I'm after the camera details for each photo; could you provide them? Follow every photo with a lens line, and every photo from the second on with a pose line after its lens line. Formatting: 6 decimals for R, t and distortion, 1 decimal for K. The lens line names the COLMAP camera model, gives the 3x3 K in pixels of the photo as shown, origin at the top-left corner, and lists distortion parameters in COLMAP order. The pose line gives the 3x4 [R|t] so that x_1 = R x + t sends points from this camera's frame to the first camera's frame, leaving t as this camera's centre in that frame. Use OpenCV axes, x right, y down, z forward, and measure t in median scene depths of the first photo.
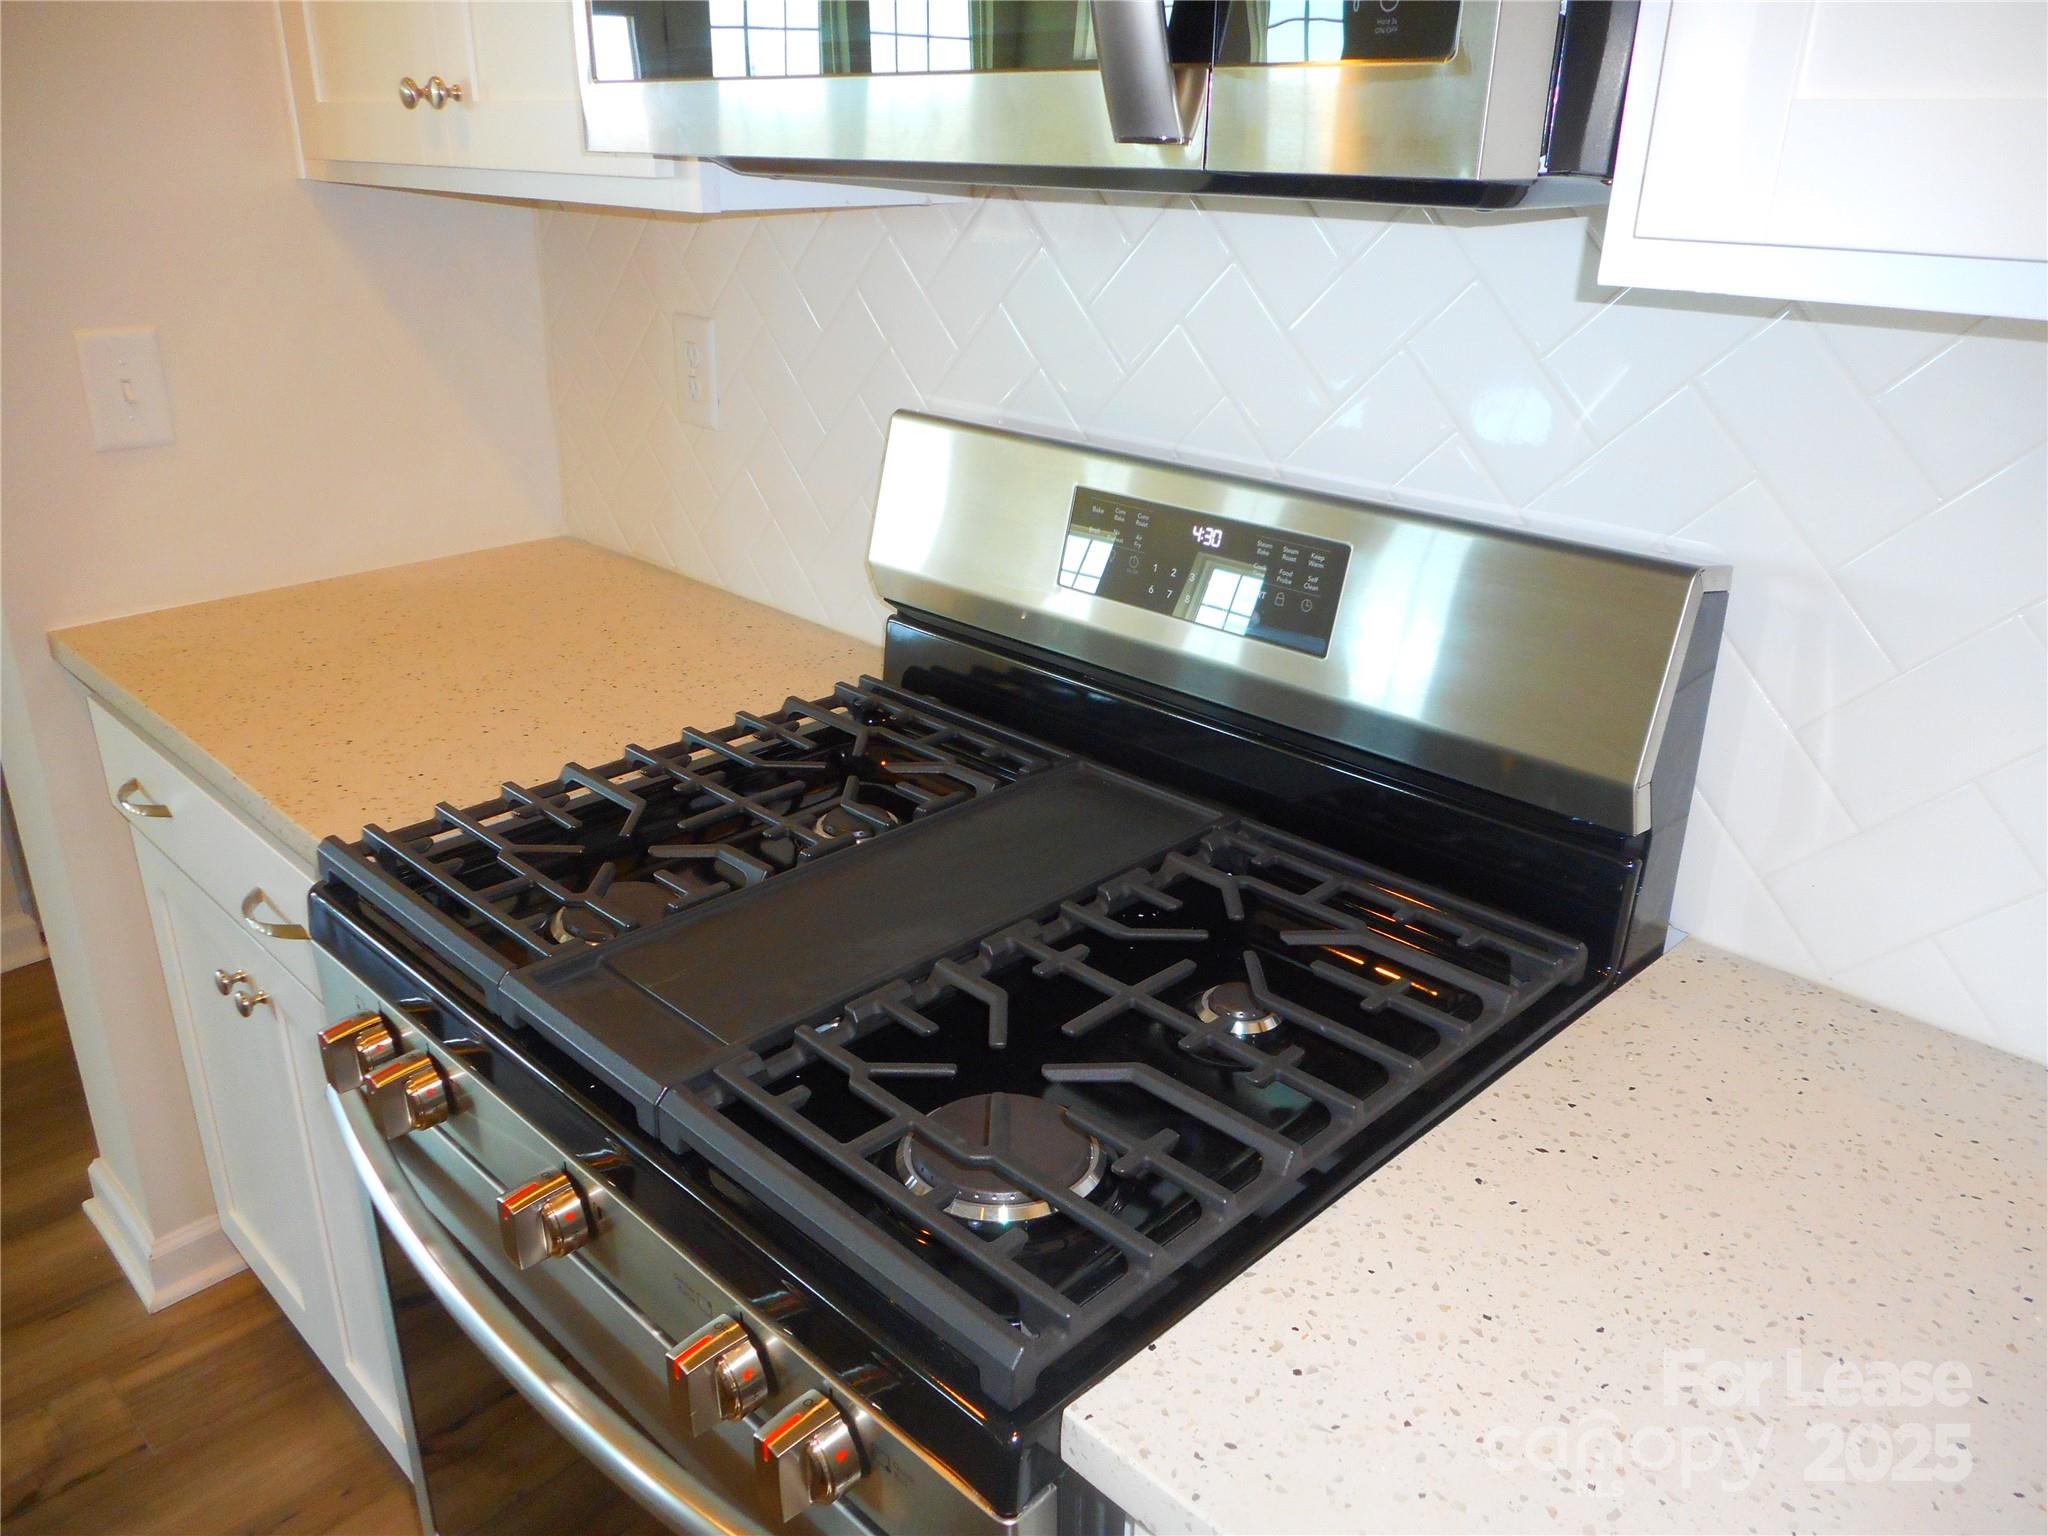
lens RADIAL K [[1537.8, 0, 1005.5], [0, 1537.8, 753.6], [0, 0, 1]] dist [-0.000327, -0.006108]
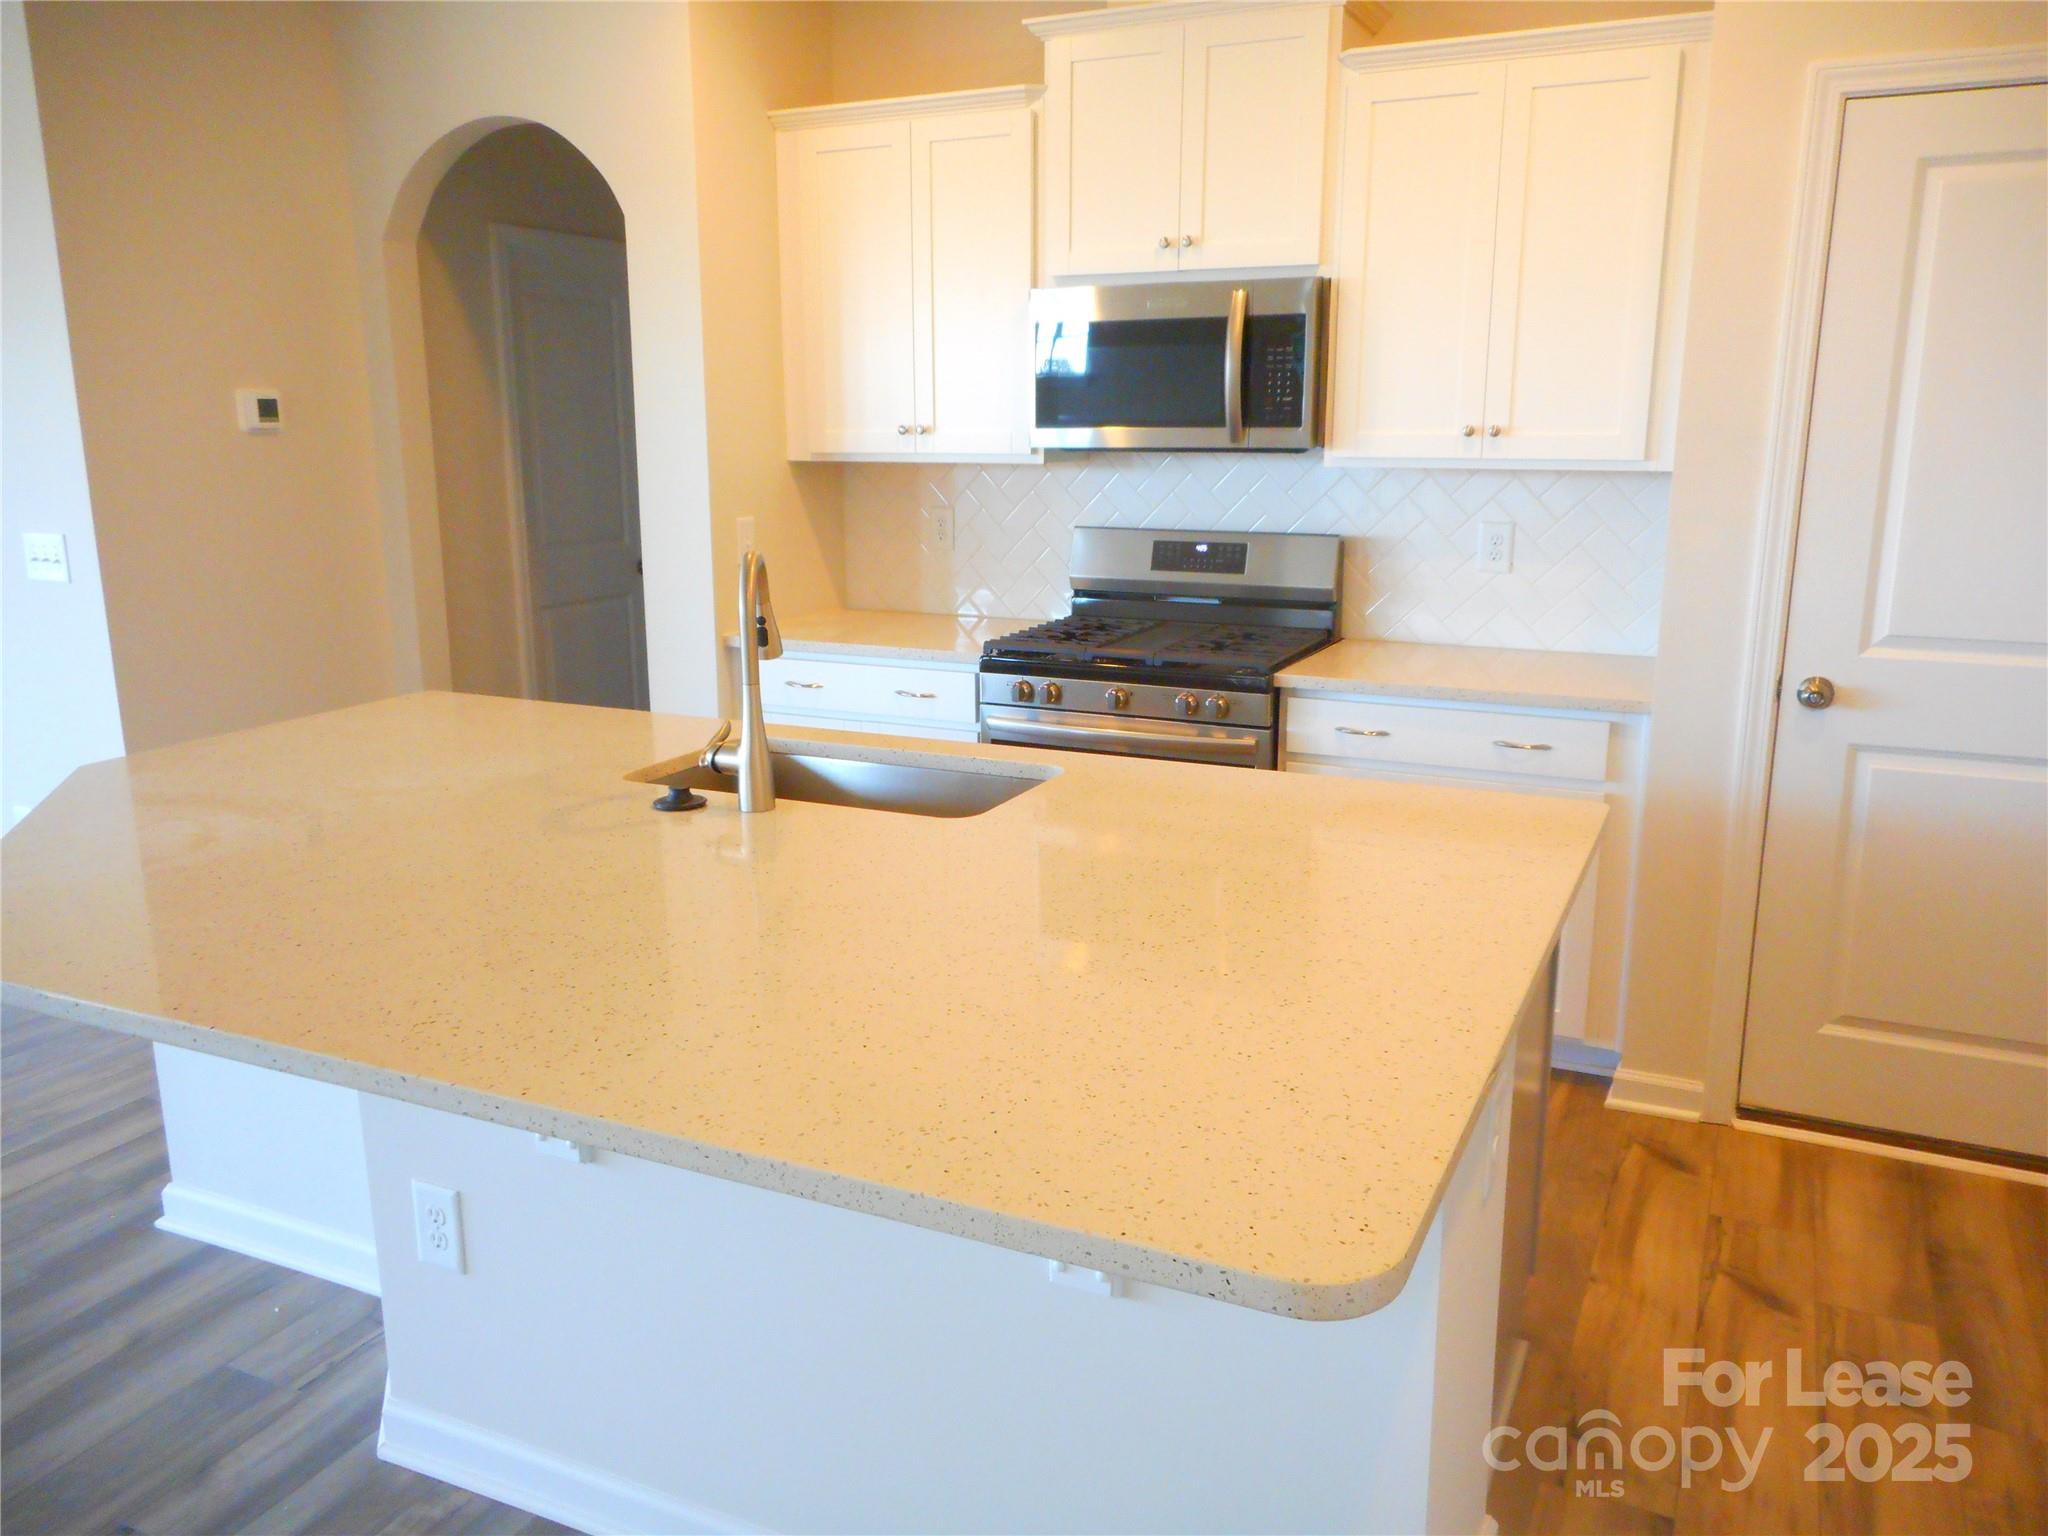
lens RADIAL K [[1537.8, 0, 1005.5], [0, 1537.8, 753.6], [0, 0, 1]] dist [-0.000327, -0.006108]
pose [[0.943721, -0.083053, 0.320147, -2.099119], [0.133052, 0.981513, -0.137582, 1.071936], [-0.302802, 0.172435, 0.937325, -2.973171]]
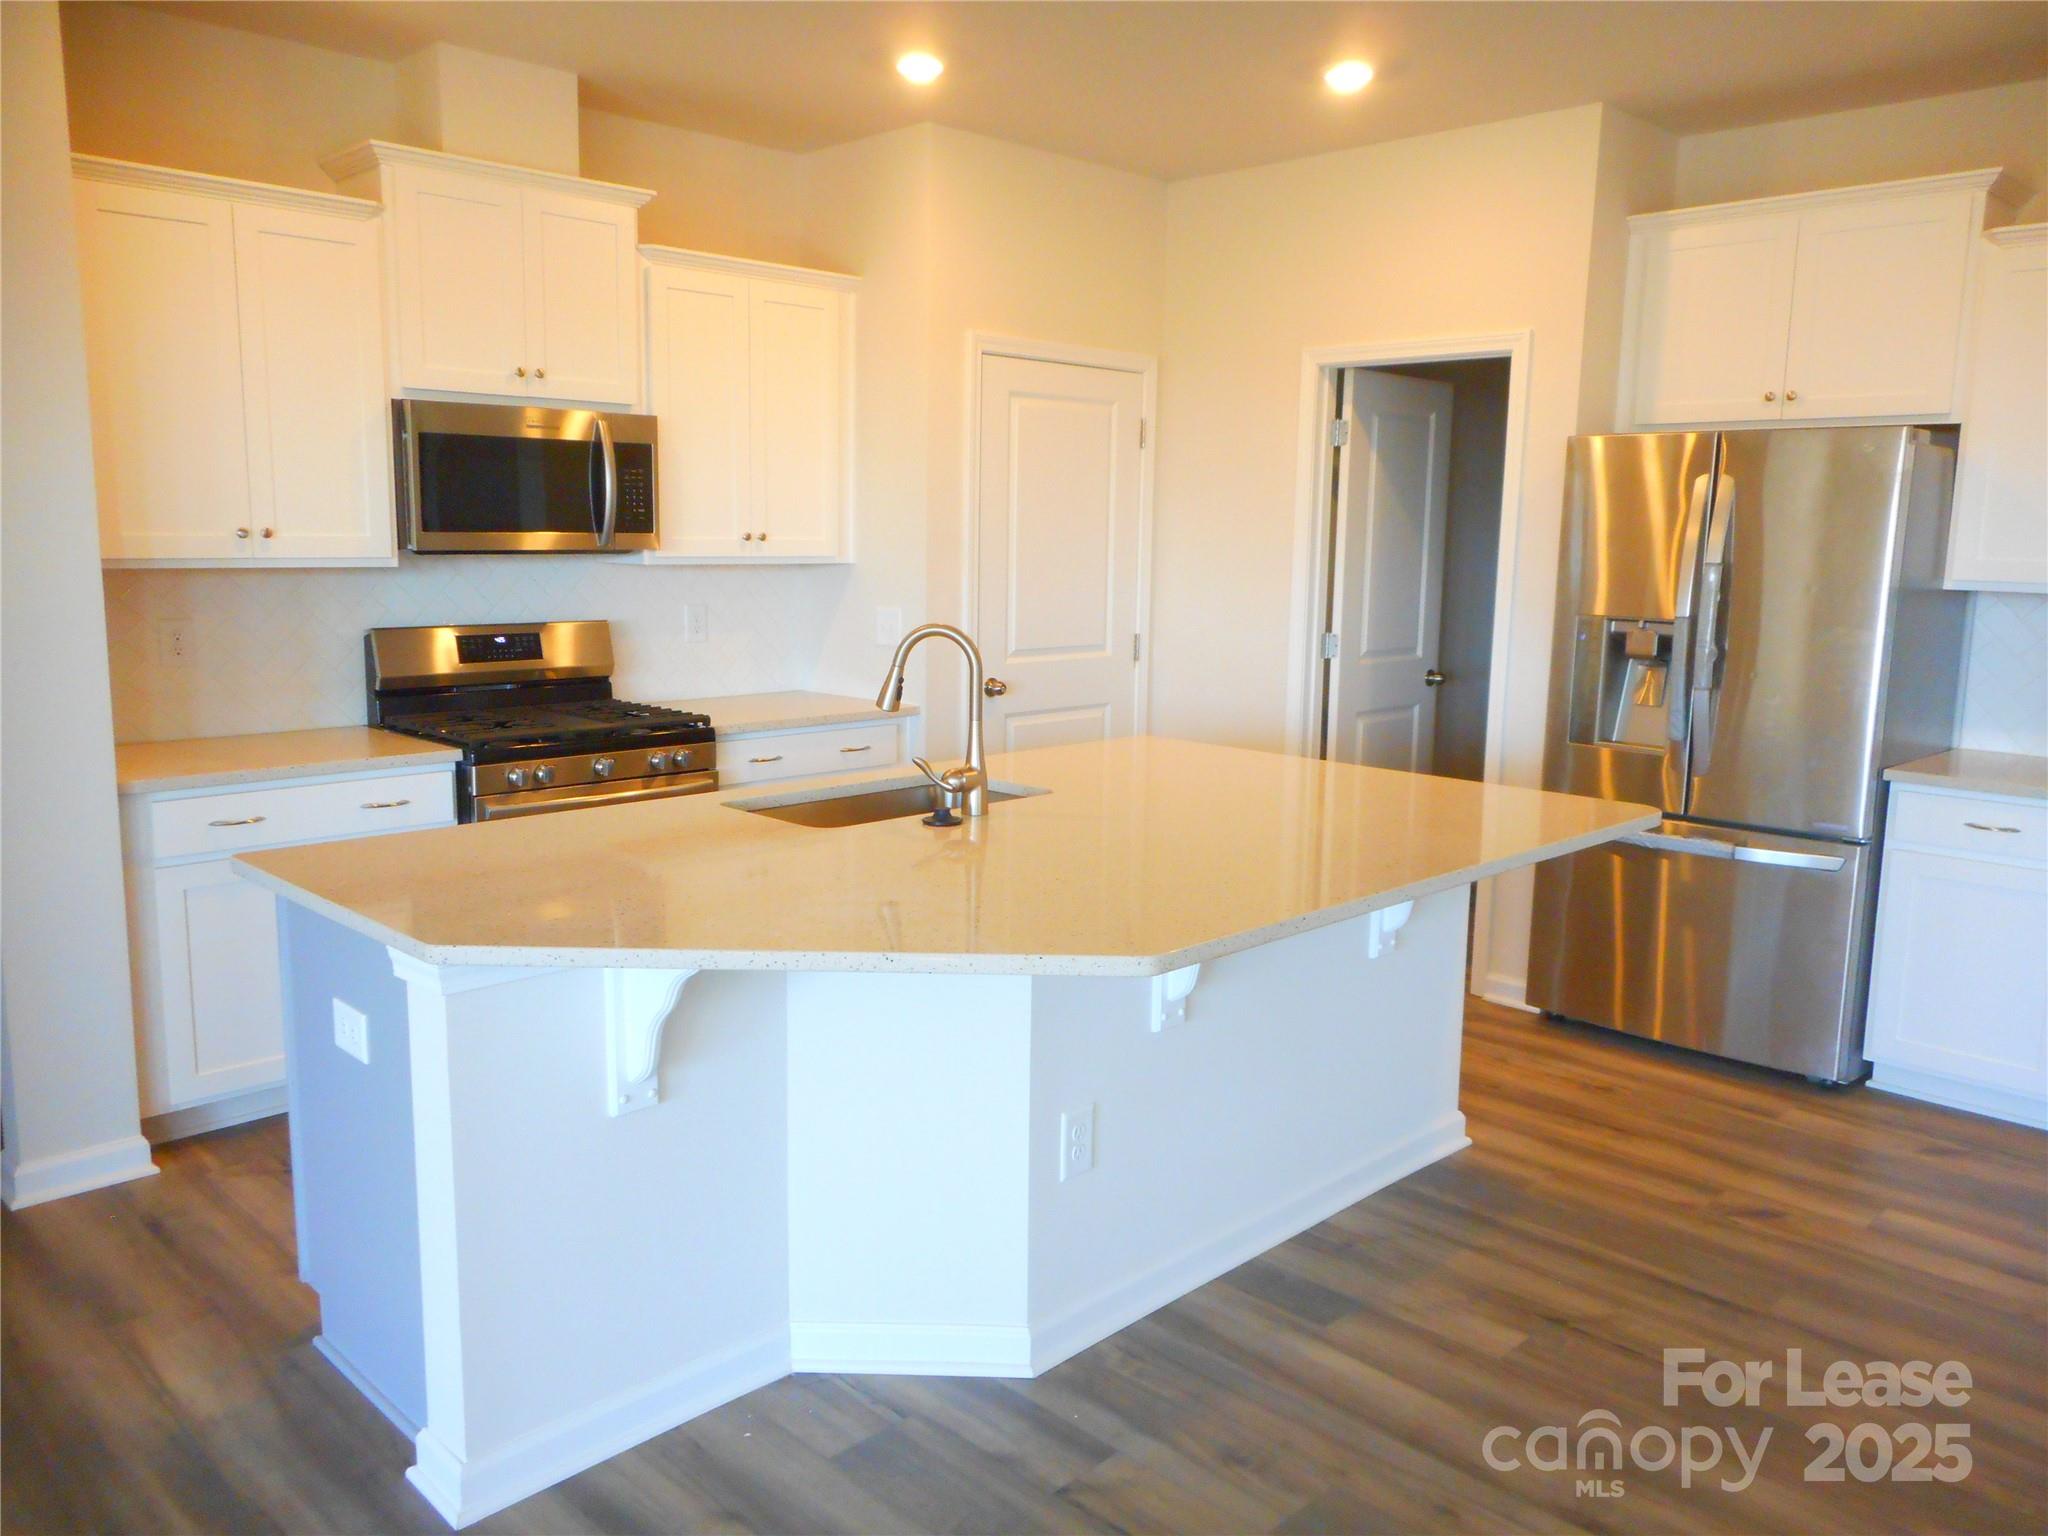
lens RADIAL K [[1548.7, 0, 1024.0], [0, 1548.7, 768.0], [0, 0, 1]] dist [0.004492, -0.000992]
pose [[-0.008426, -0.164028, 0.986420, -5.490408], [0.355972, 0.921342, 0.156247, 0.026903], [-0.934459, 0.352454, 0.050626, -0.452474]]
